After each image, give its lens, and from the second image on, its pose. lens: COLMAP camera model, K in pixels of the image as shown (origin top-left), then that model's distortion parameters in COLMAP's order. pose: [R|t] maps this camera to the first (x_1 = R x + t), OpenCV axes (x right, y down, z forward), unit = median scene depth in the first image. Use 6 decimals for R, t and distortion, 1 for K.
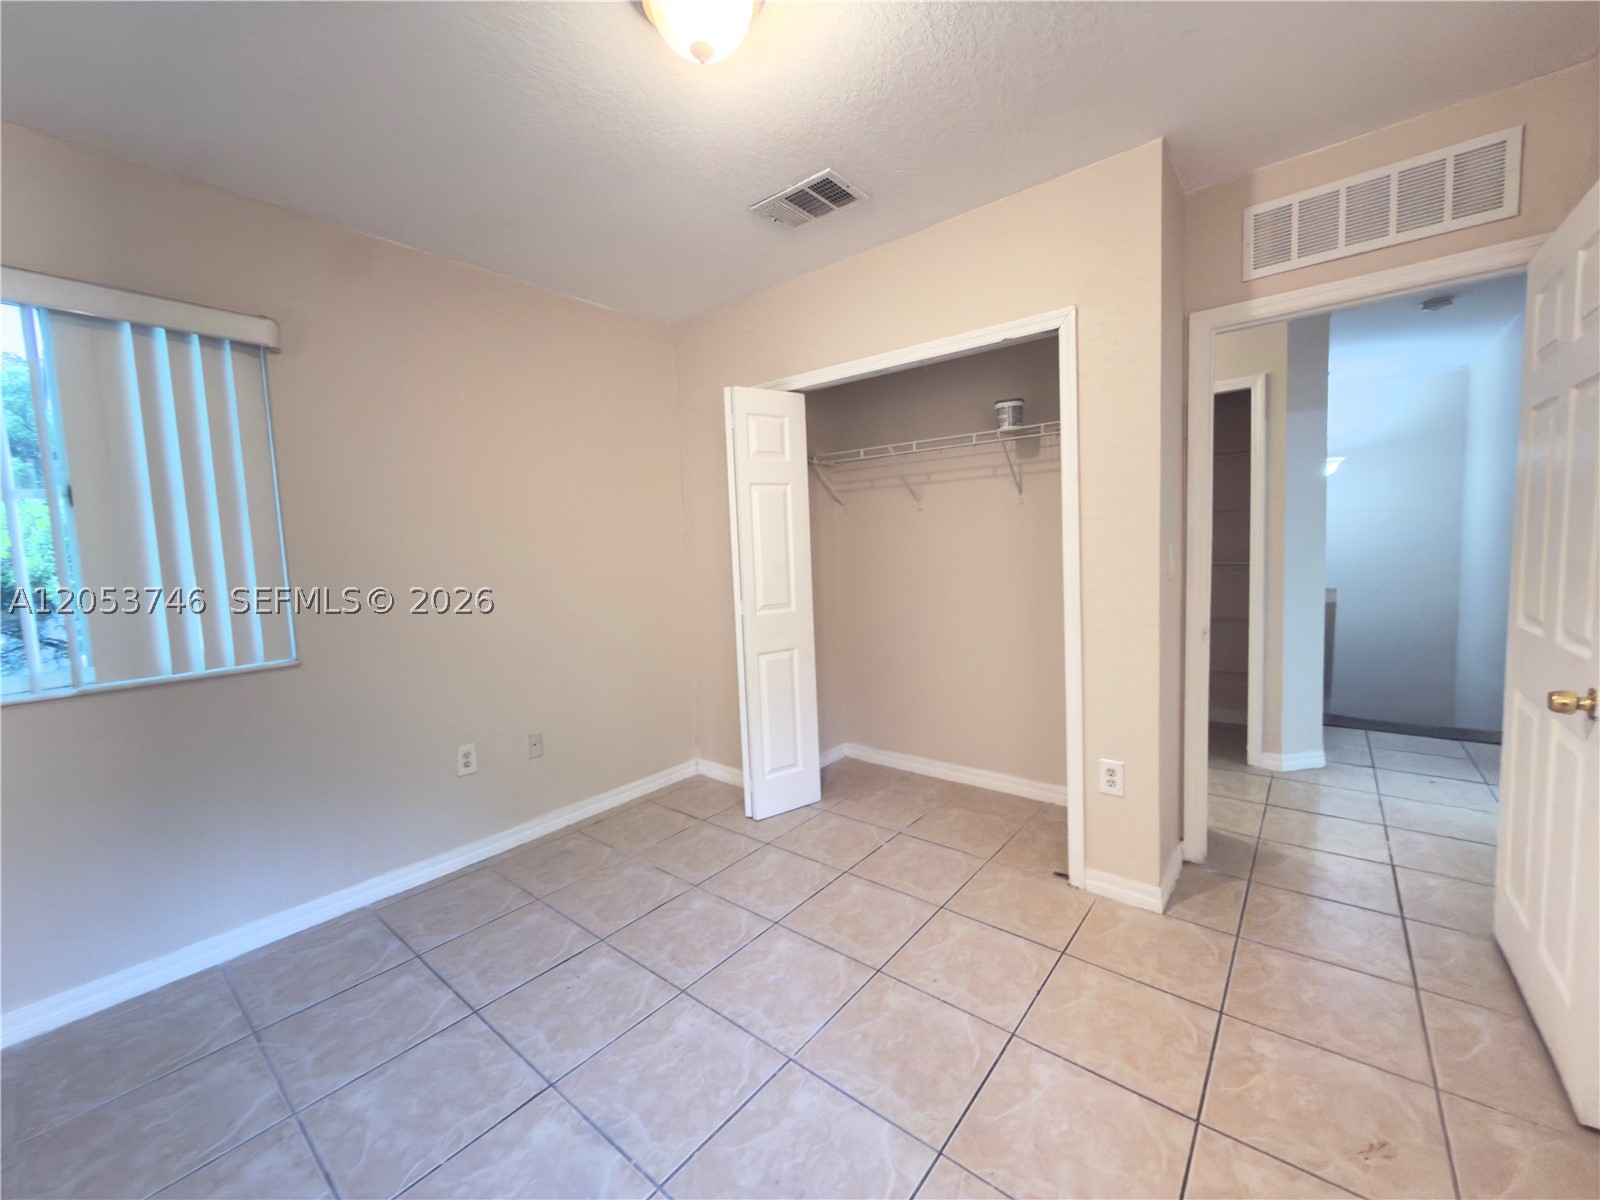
lens RADIAL K [[639.9, 0, 801.6], [0, 639.9, 595.7], [0, 0, 1]] dist [0.000370, -0.000129]
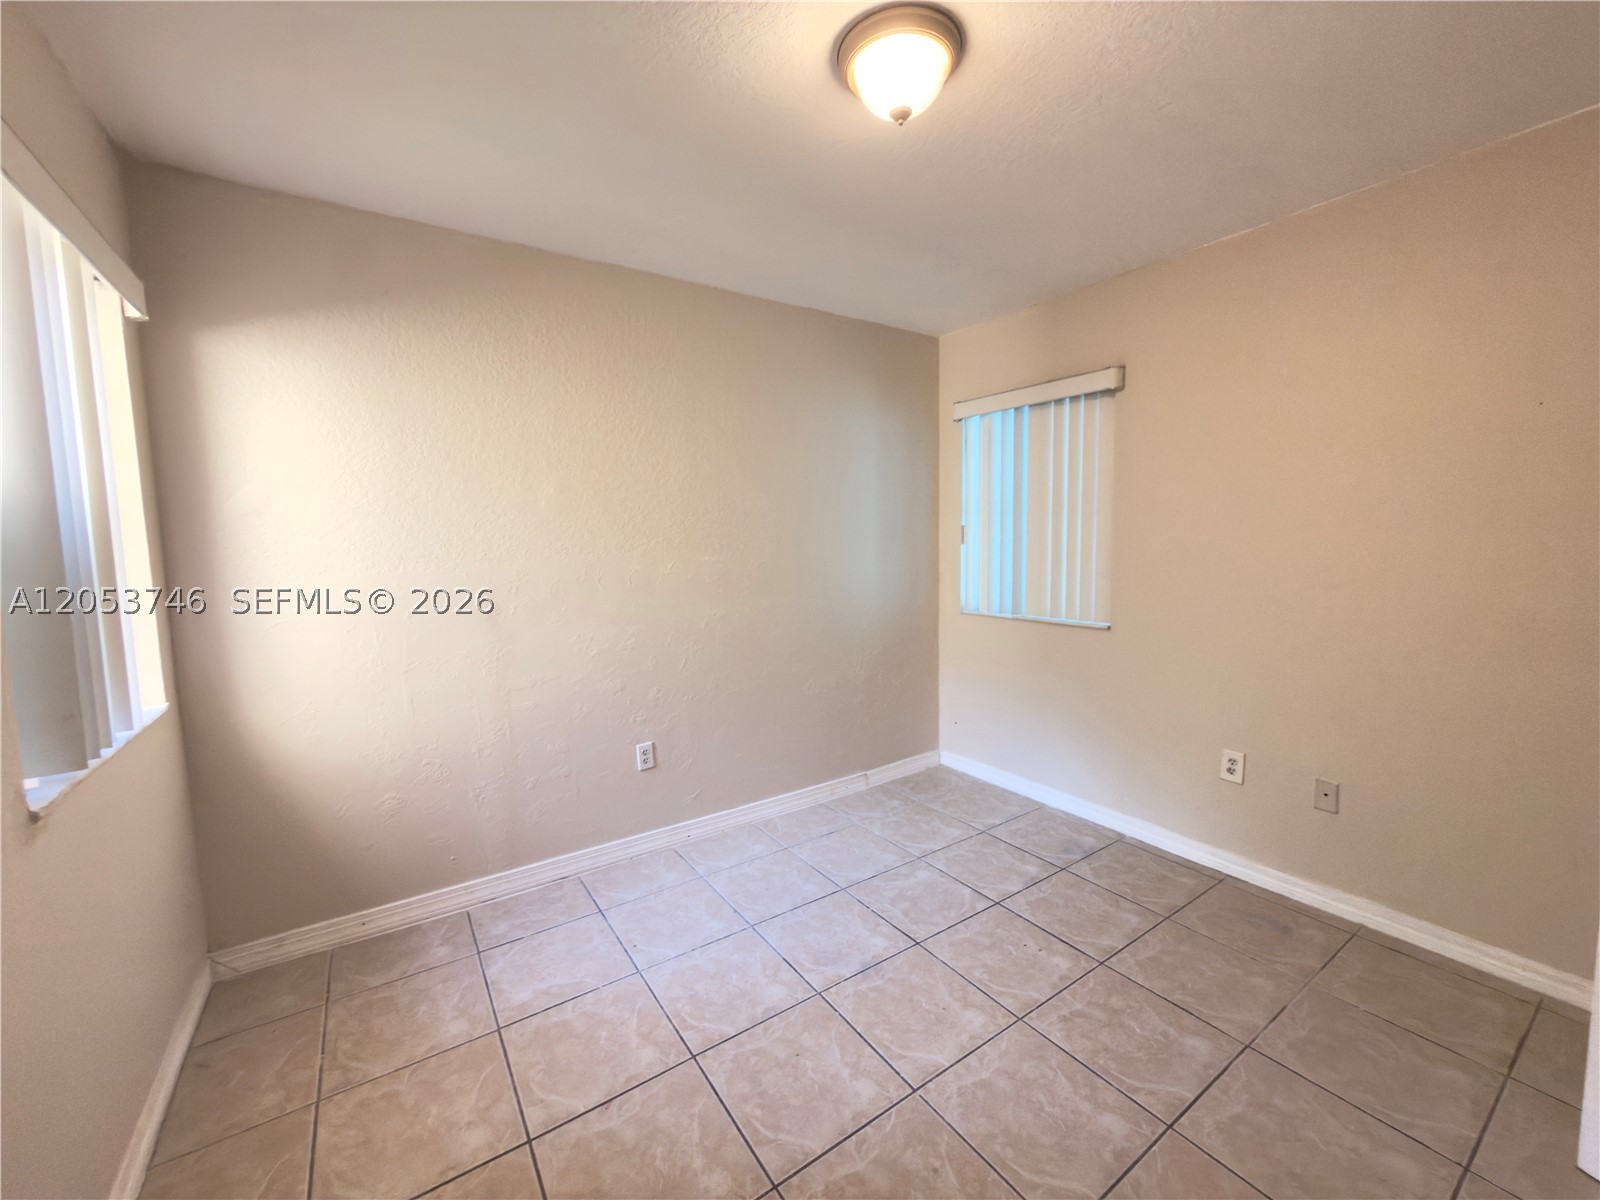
lens RADIAL K [[639.9, 0, 801.6], [0, 639.9, 595.7], [0, 0, 1]] dist [0.000370, -0.000129]
pose [[-0.287183, 0.127801, -0.949312, 0.709346], [-0.050667, 0.987645, 0.148289, -0.136962], [0.956535, 0.090685, -0.277160, 0.842457]]
